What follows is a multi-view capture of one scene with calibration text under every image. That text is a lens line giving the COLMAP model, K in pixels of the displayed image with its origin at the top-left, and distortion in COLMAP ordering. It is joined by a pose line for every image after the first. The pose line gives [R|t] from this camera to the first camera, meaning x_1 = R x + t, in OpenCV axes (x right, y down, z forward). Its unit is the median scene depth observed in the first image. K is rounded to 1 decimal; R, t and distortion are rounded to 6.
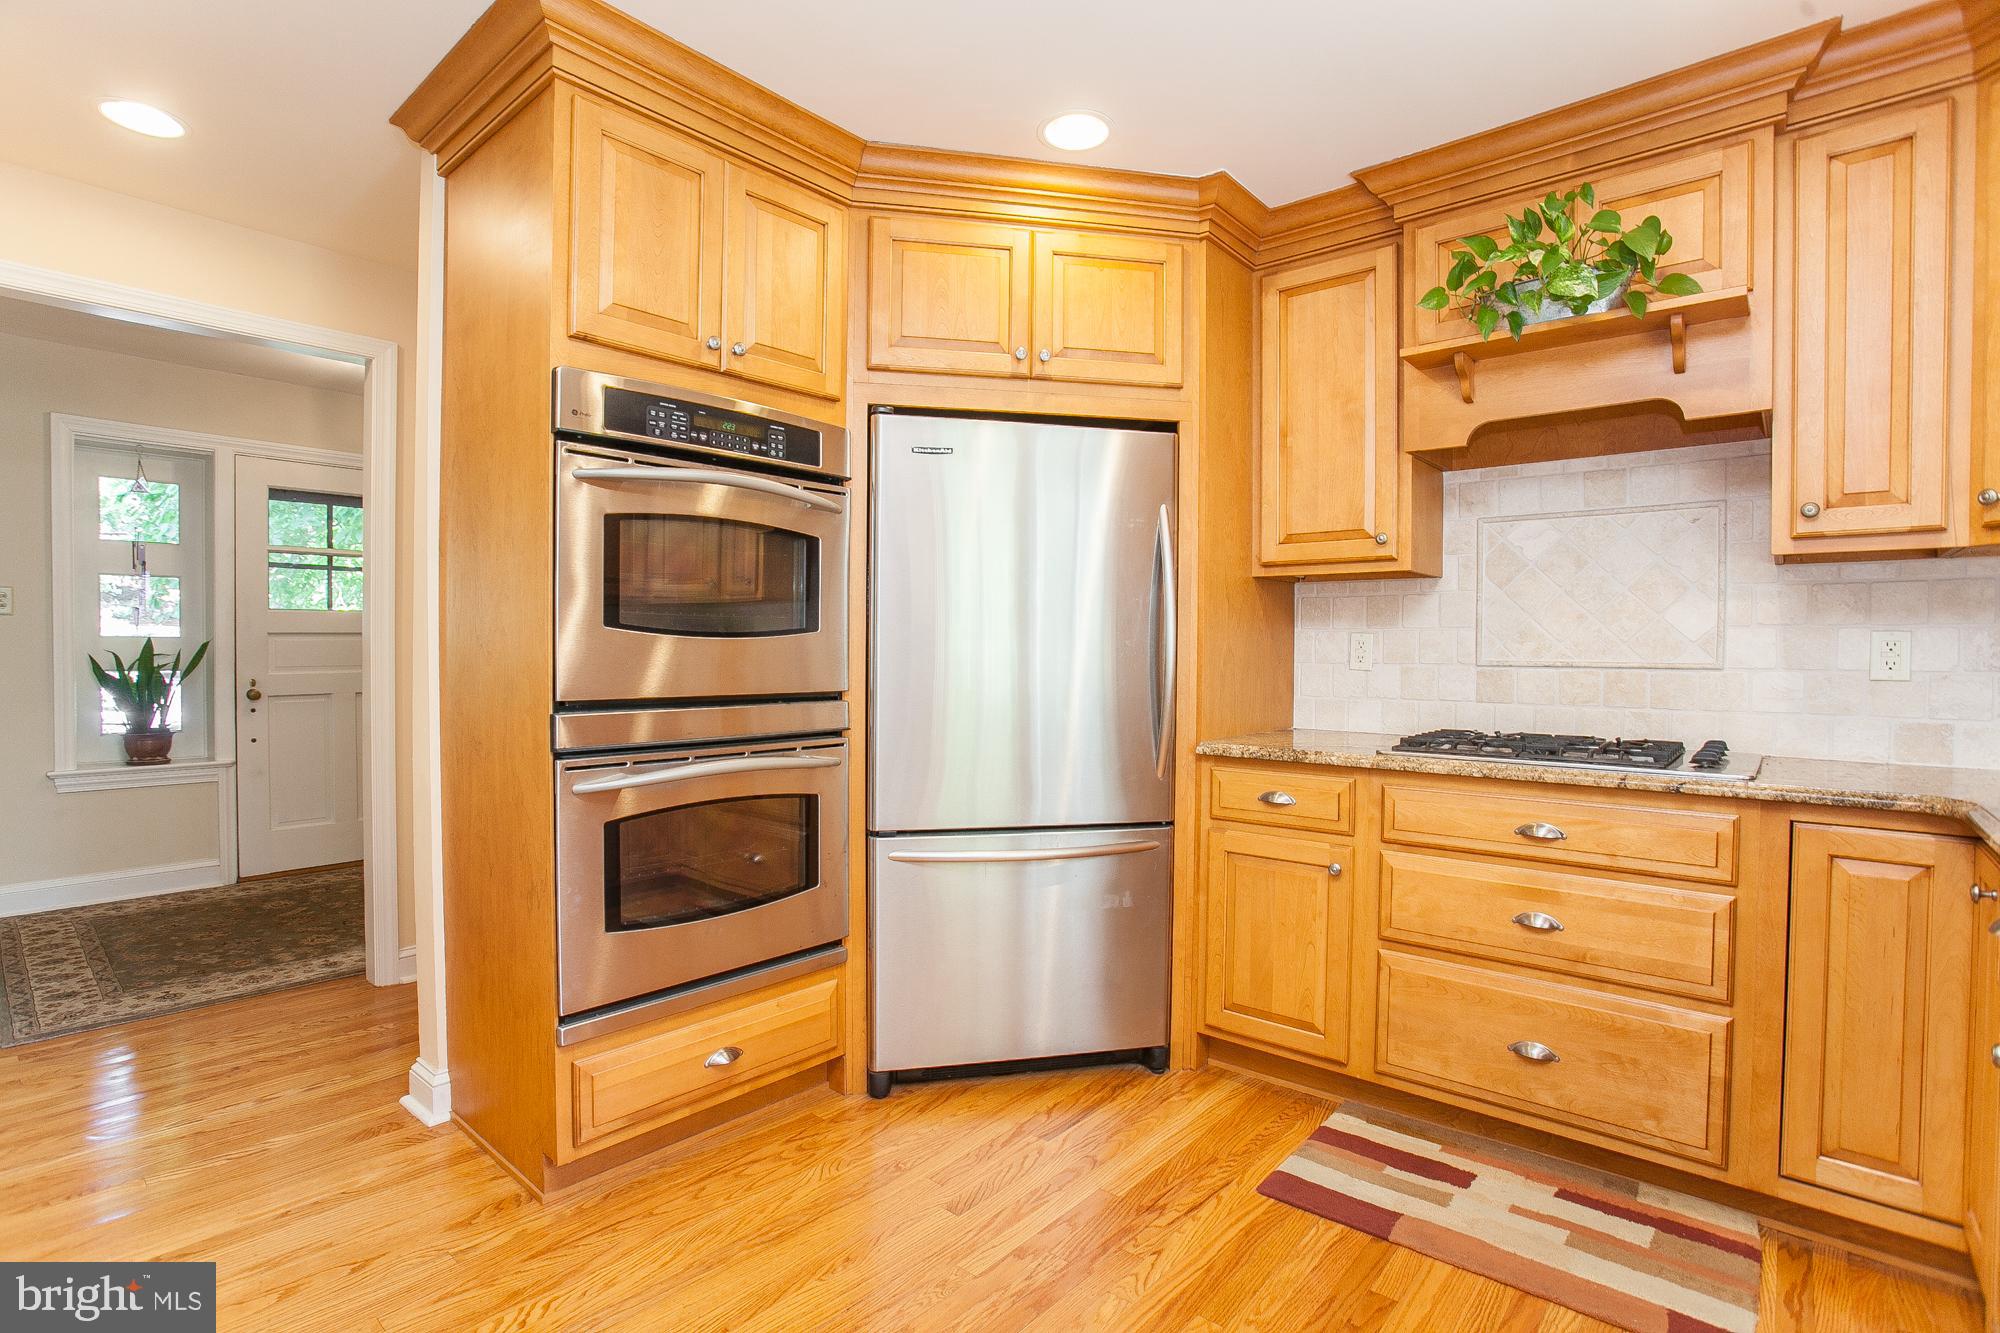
lens RADIAL K [[962.4, 0, 977.9], [0, 962.4, 665.2], [0, 0, 1]] dist [-0.072499, 0.030244]
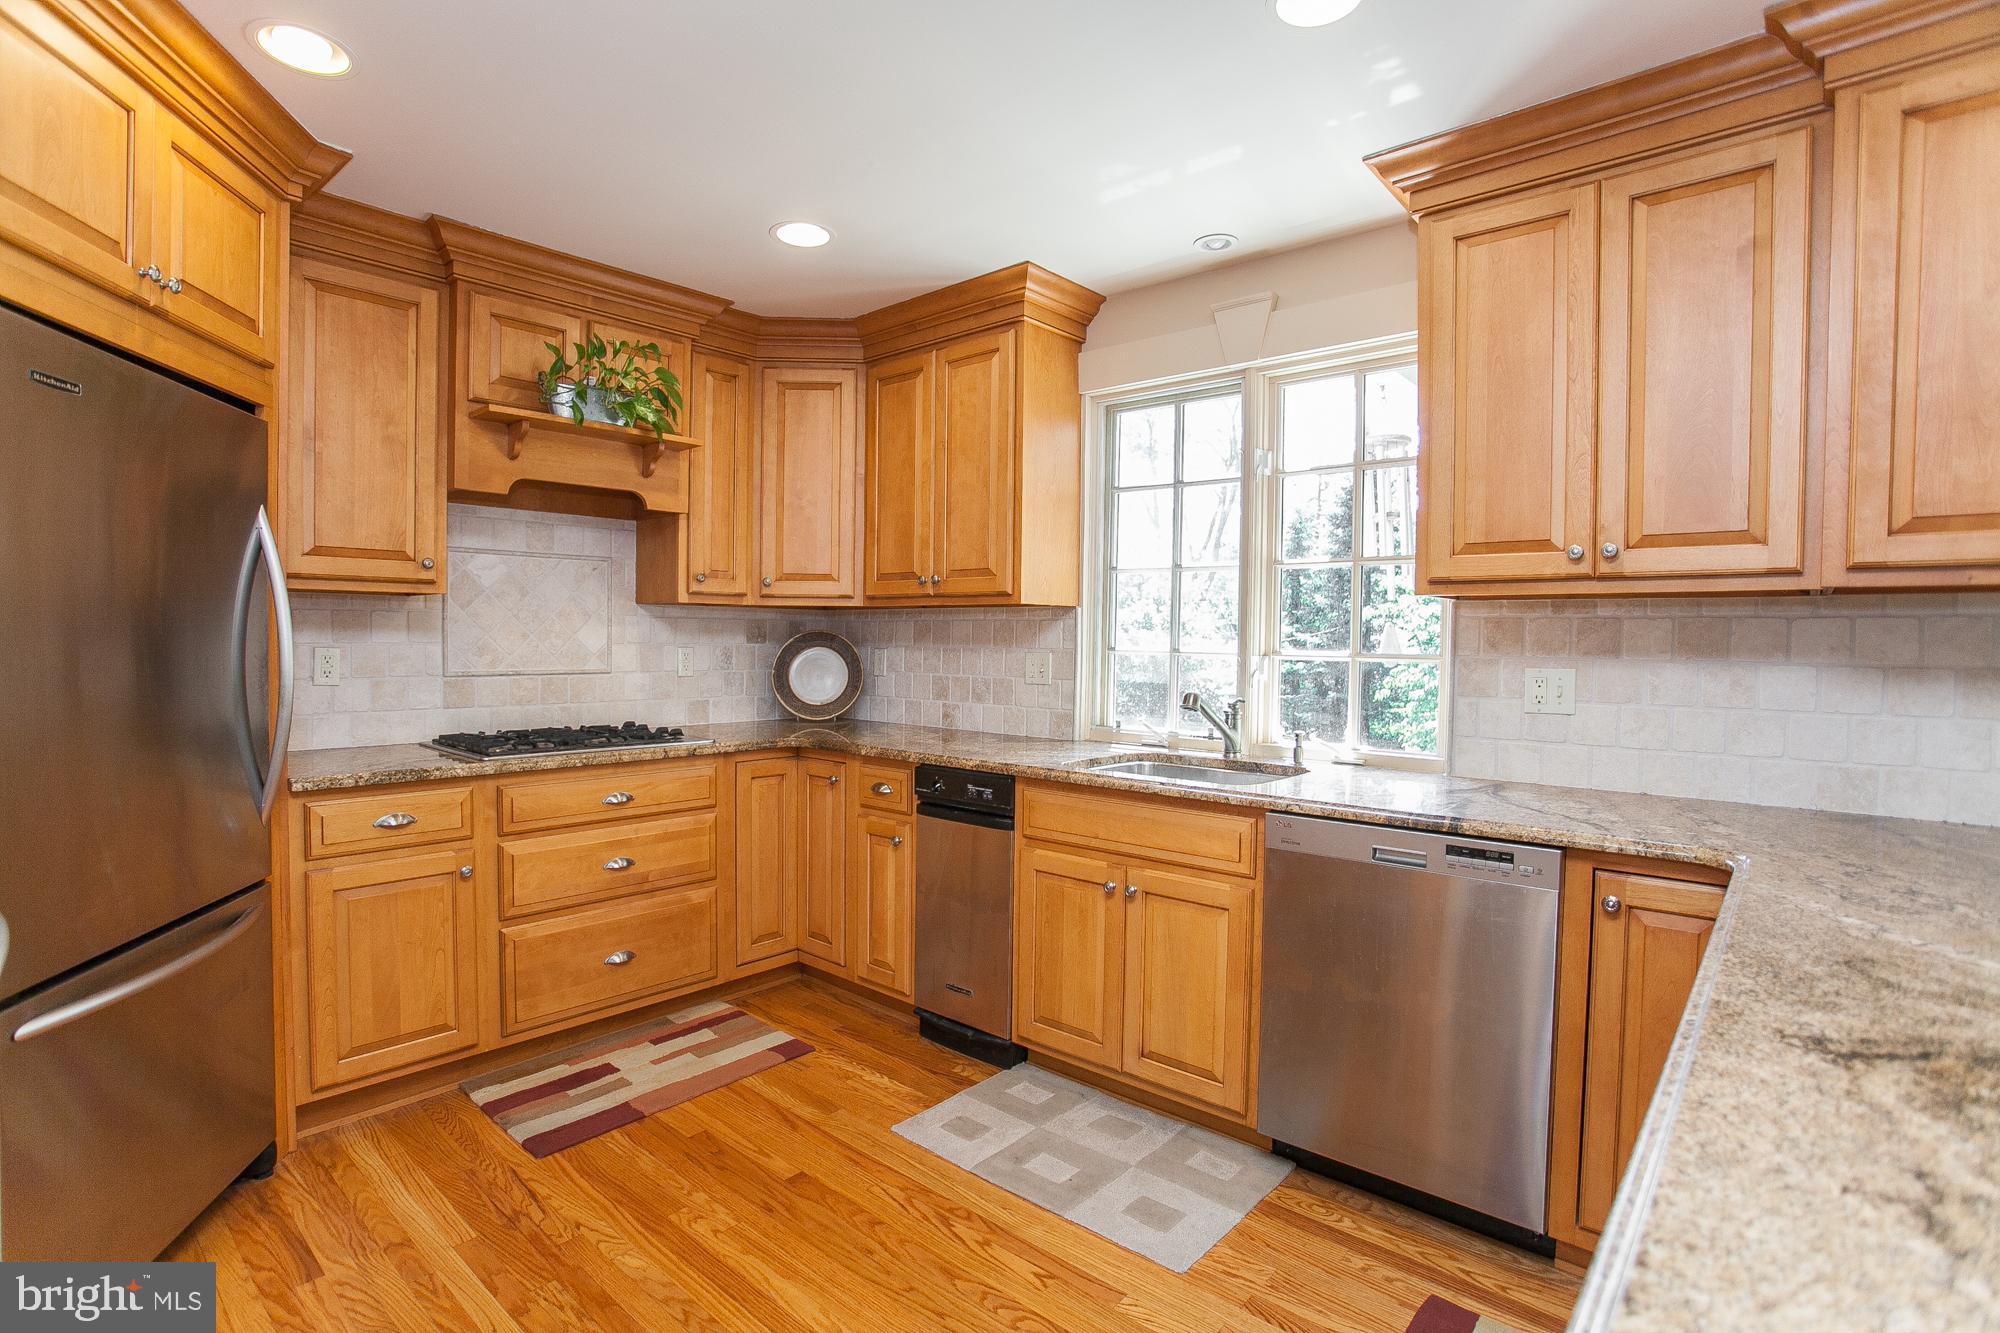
lens RADIAL K [[967.2, 0, 976.1], [0, 967.2, 663.9], [0, 0, 1]] dist [-0.071955, 0.030389]
pose [[0.007848, -0.032644, 0.999436, -0.709817], [0.007967, 0.999437, 0.032582, -0.054718], [-0.999937, 0.007707, 0.008103, 0.412889]]
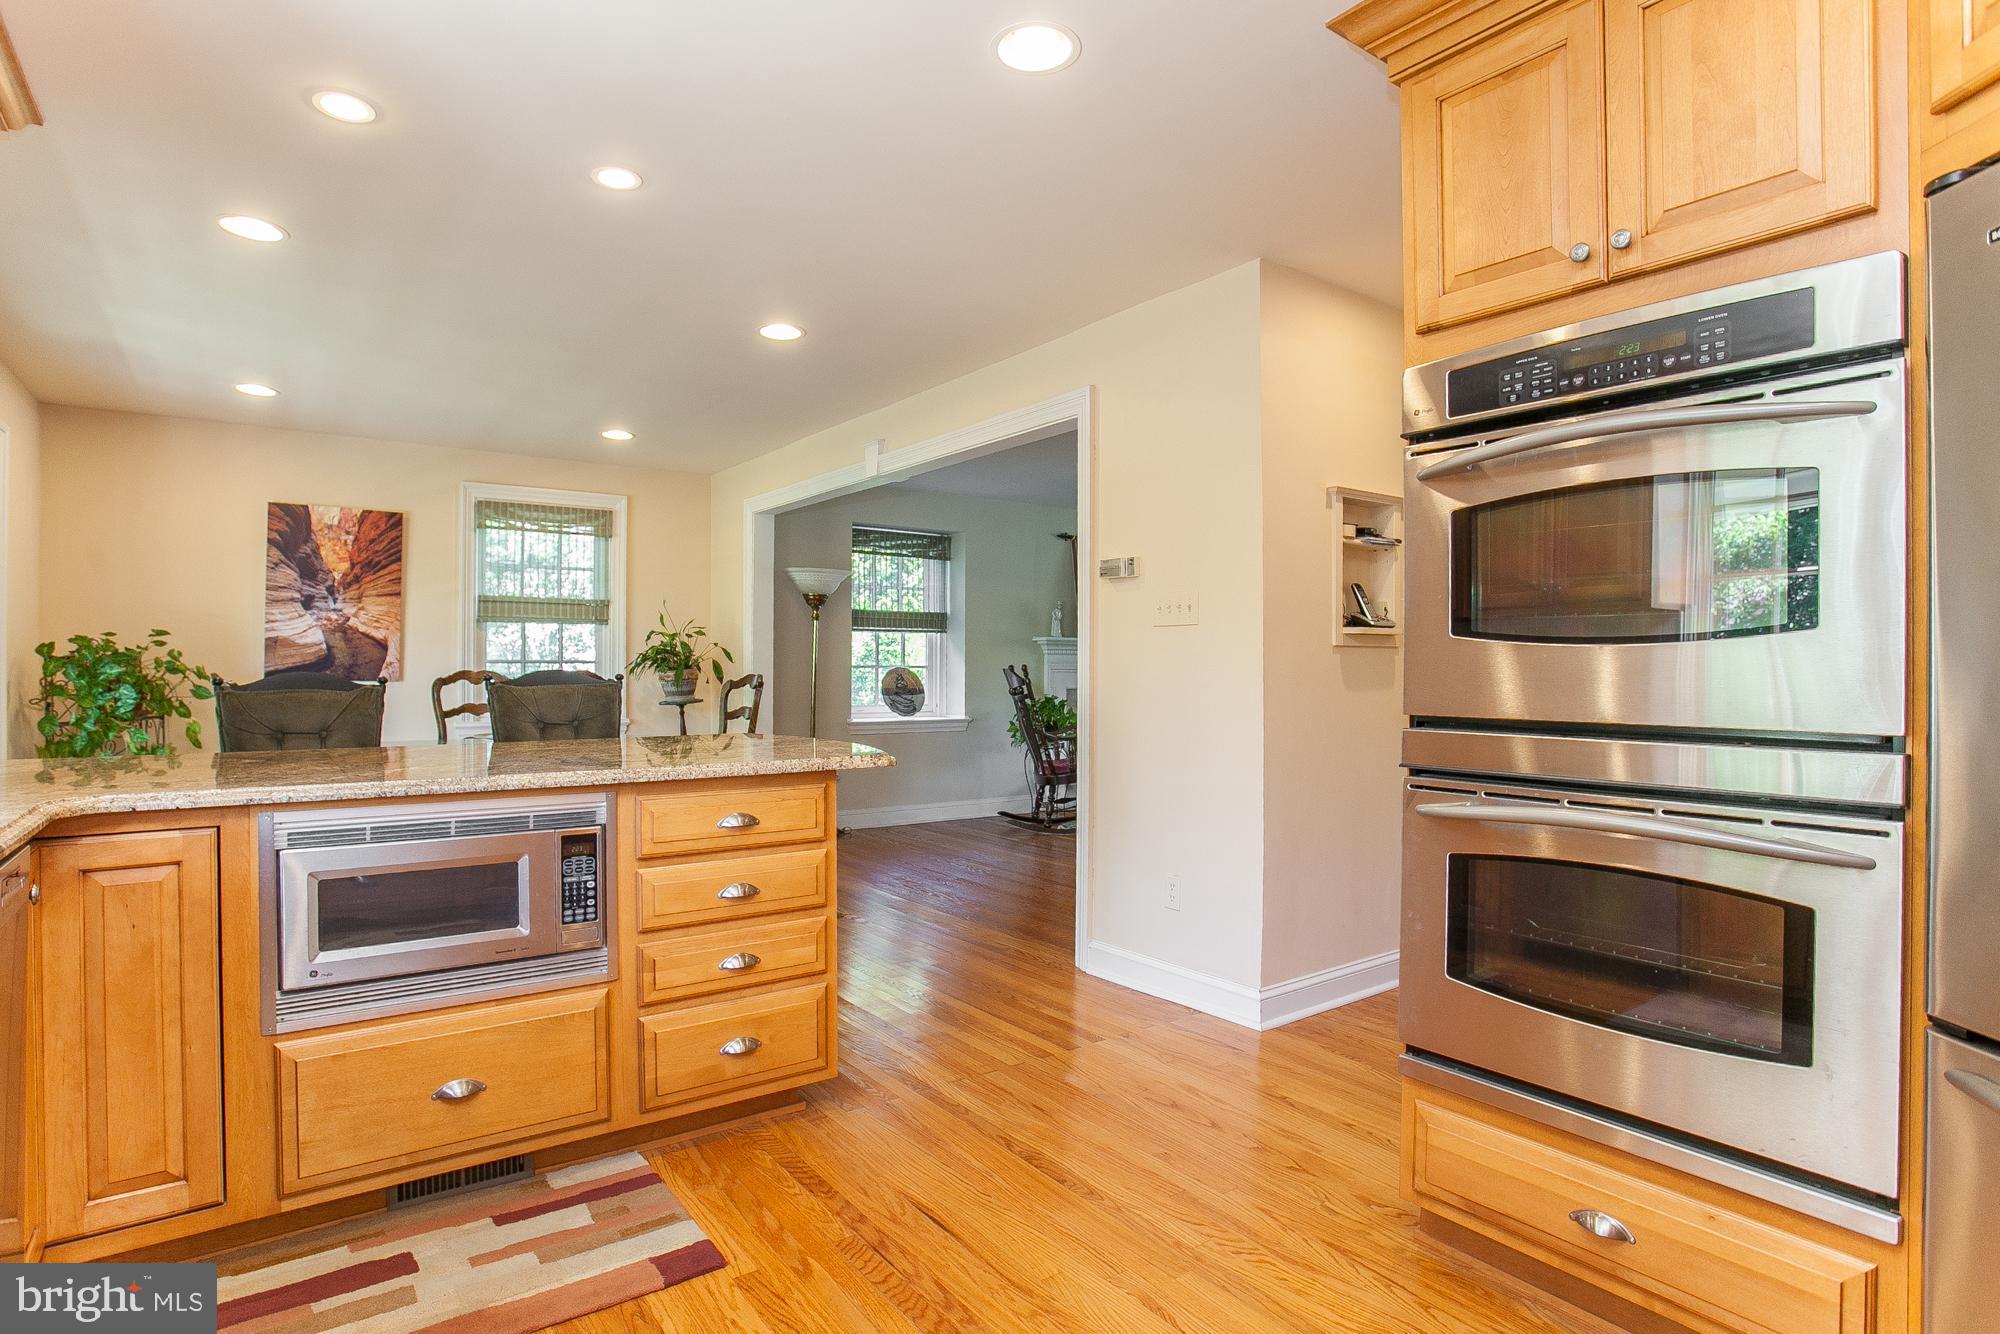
lens RADIAL K [[1002.2, 0, 979.2], [0, 1002.2, 666.1], [0, 0, 1]] dist [-0.075537, 0.035363]
pose [[-0.222233, -0.007807, -0.974962, 0.527176], [-0.024934, 0.999686, -0.002321, 0.001438], [0.974675, 0.023794, -0.222358, 0.656426]]
